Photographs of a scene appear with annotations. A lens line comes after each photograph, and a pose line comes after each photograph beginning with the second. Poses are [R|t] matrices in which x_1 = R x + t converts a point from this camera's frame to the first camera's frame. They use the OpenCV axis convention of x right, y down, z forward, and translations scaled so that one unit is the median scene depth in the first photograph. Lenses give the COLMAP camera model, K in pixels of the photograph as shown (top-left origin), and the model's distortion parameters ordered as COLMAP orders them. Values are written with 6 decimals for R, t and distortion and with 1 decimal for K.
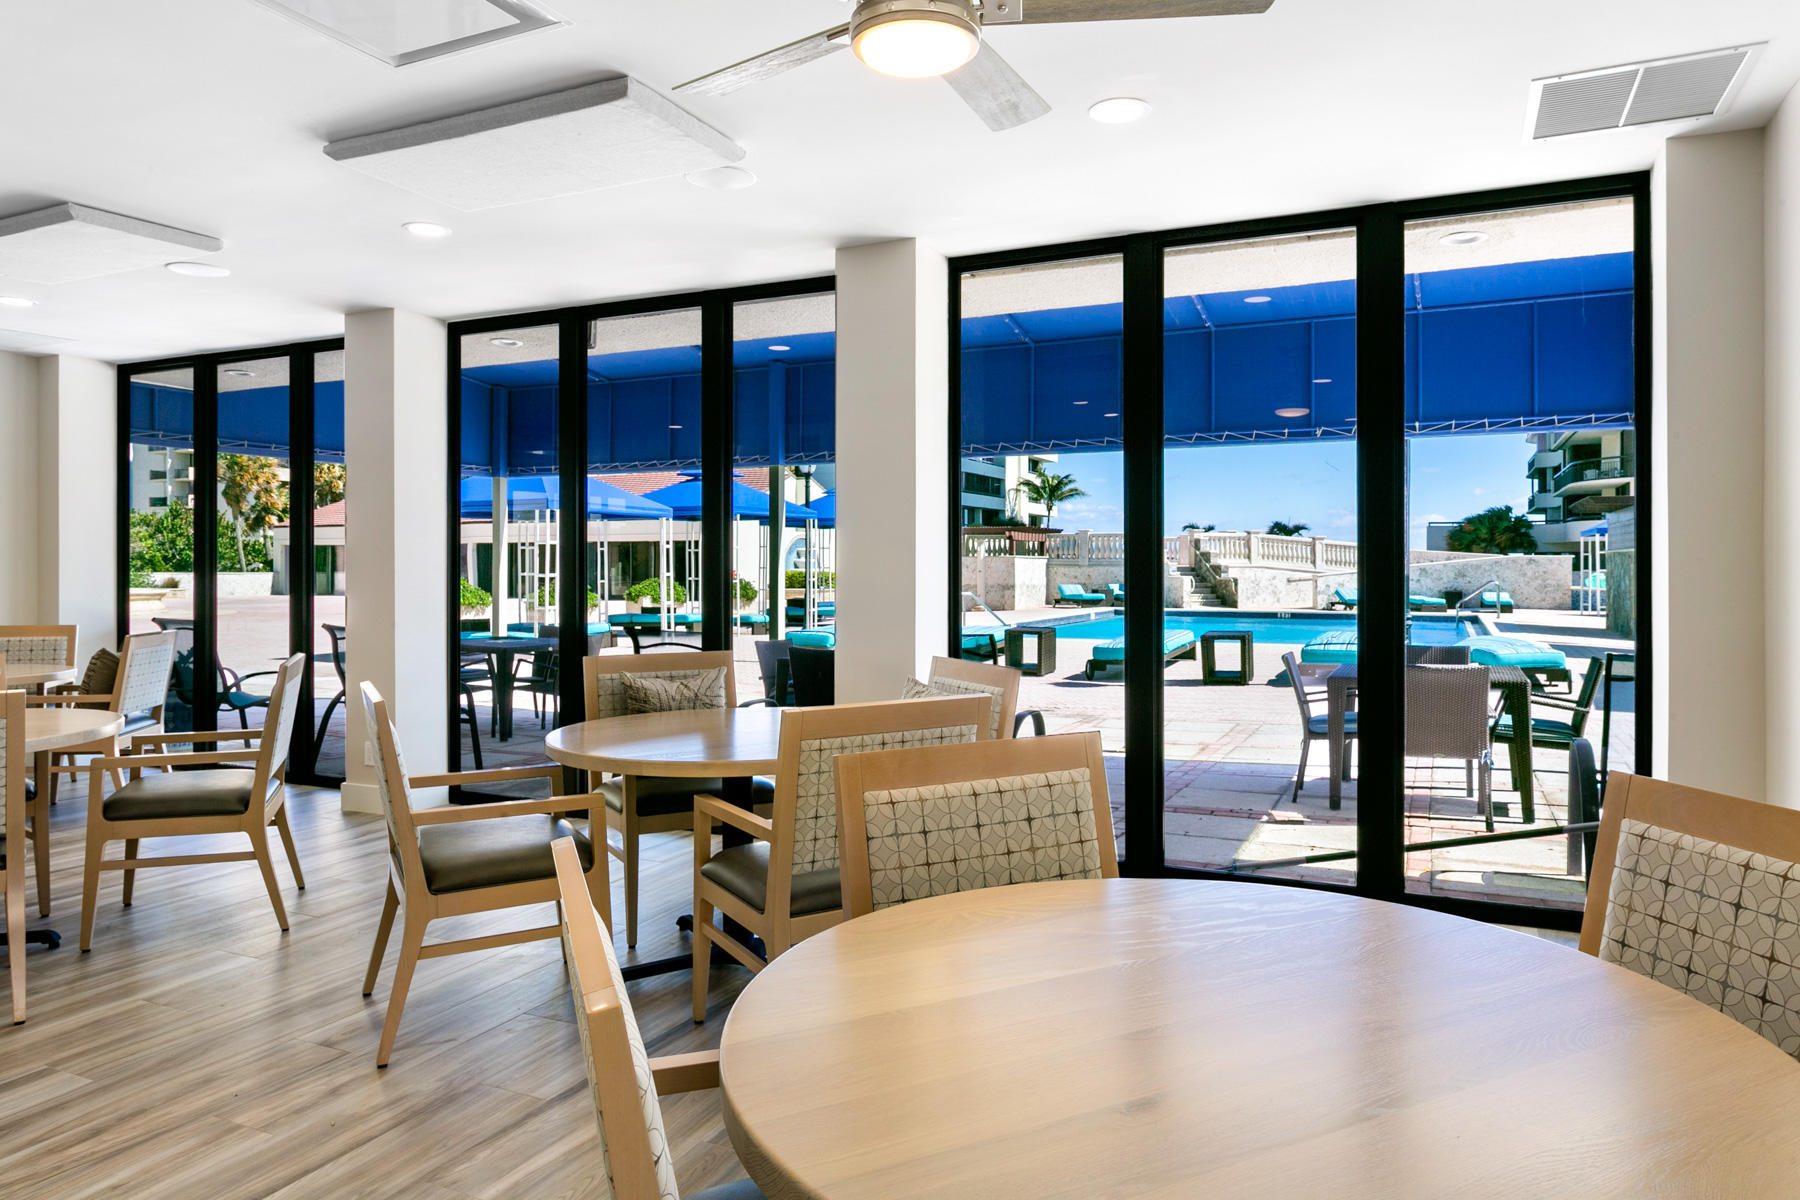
lens RADIAL K [[1155.1, 0, 889.9], [0, 1155.1, 539.5], [0, 0, 1]] dist [-0.009505, -0.003809]
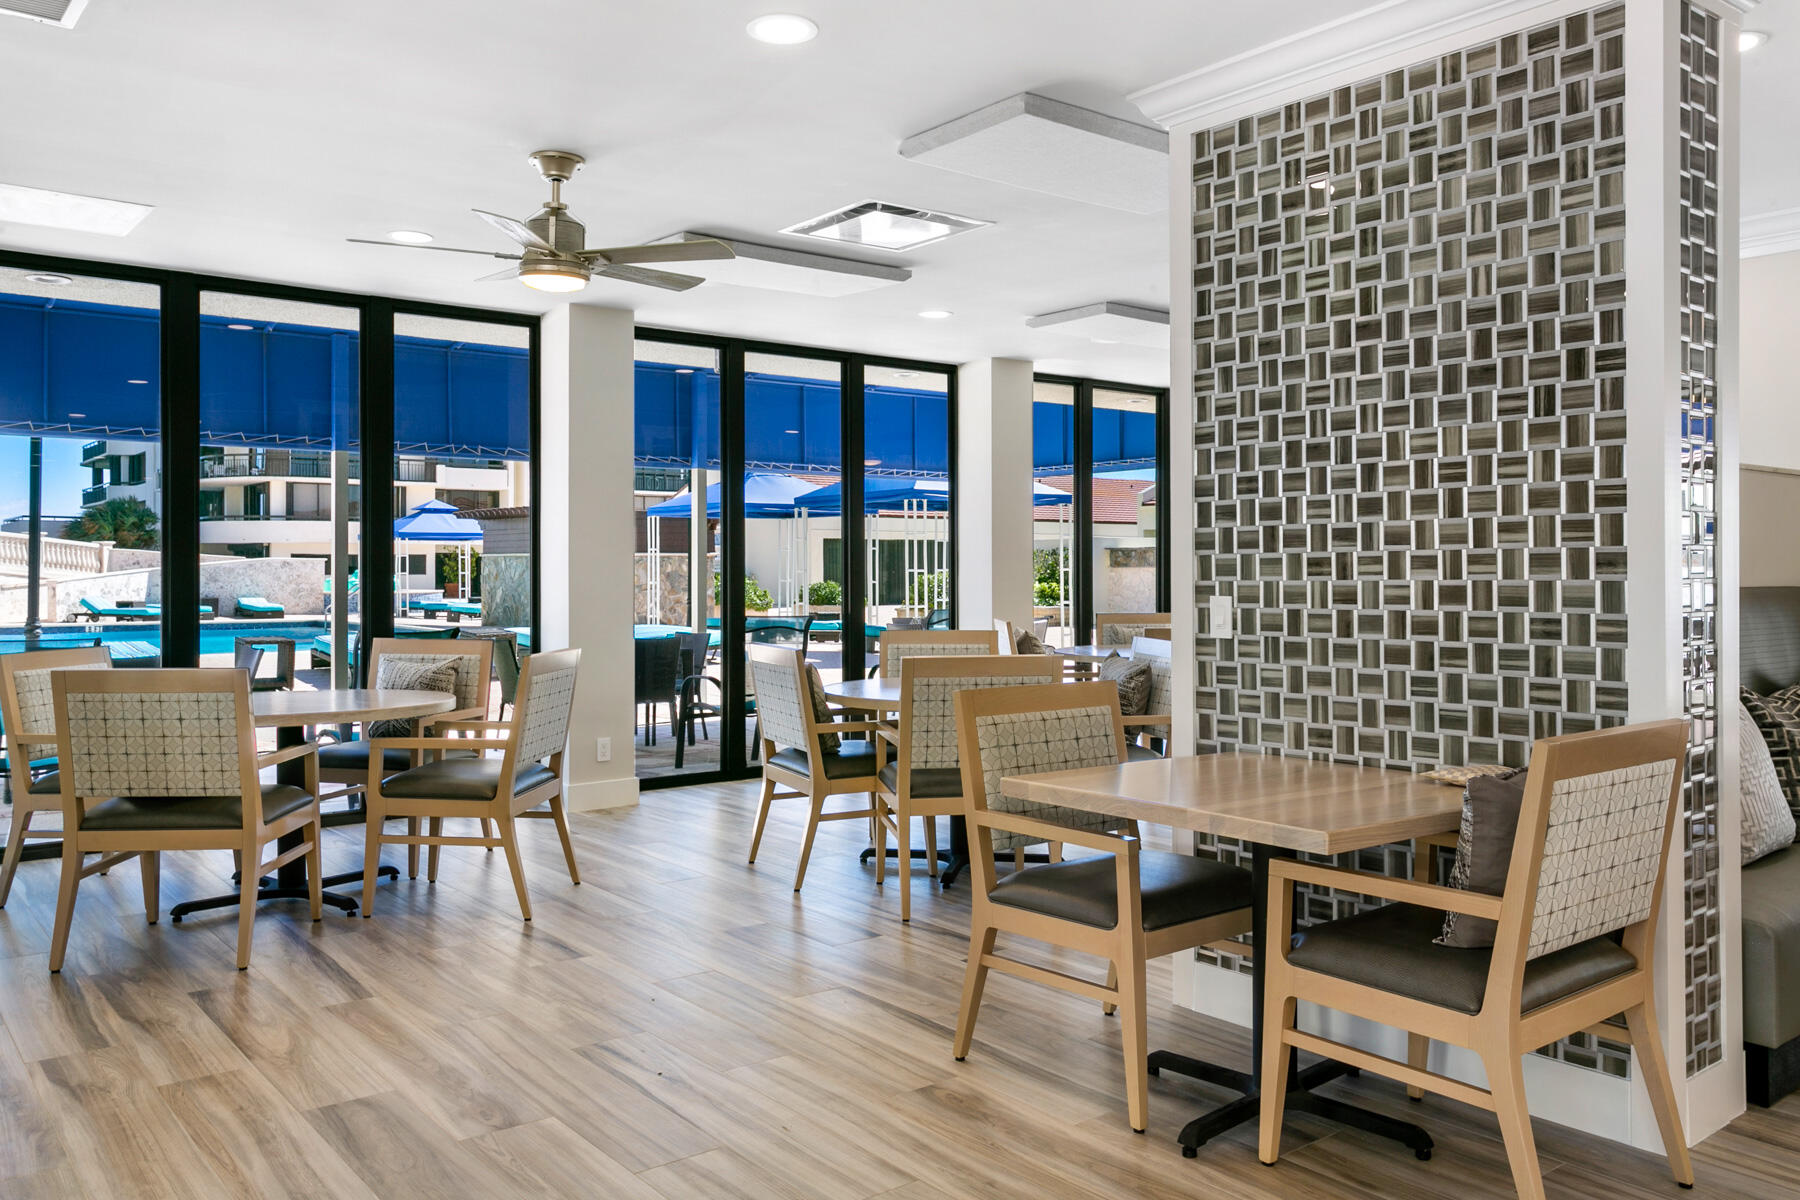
lens RADIAL K [[1387.4, 0, 892.0], [0, 1387.4, 570.8], [0, 0, 1]] dist [0.029956, -0.015062]
pose [[0.446356, -0.000615, 0.894855, -0.255470], [-0.019673, 0.999751, 0.010501, 0.002467], [-0.894639, -0.022292, 0.446233, 0.043643]]
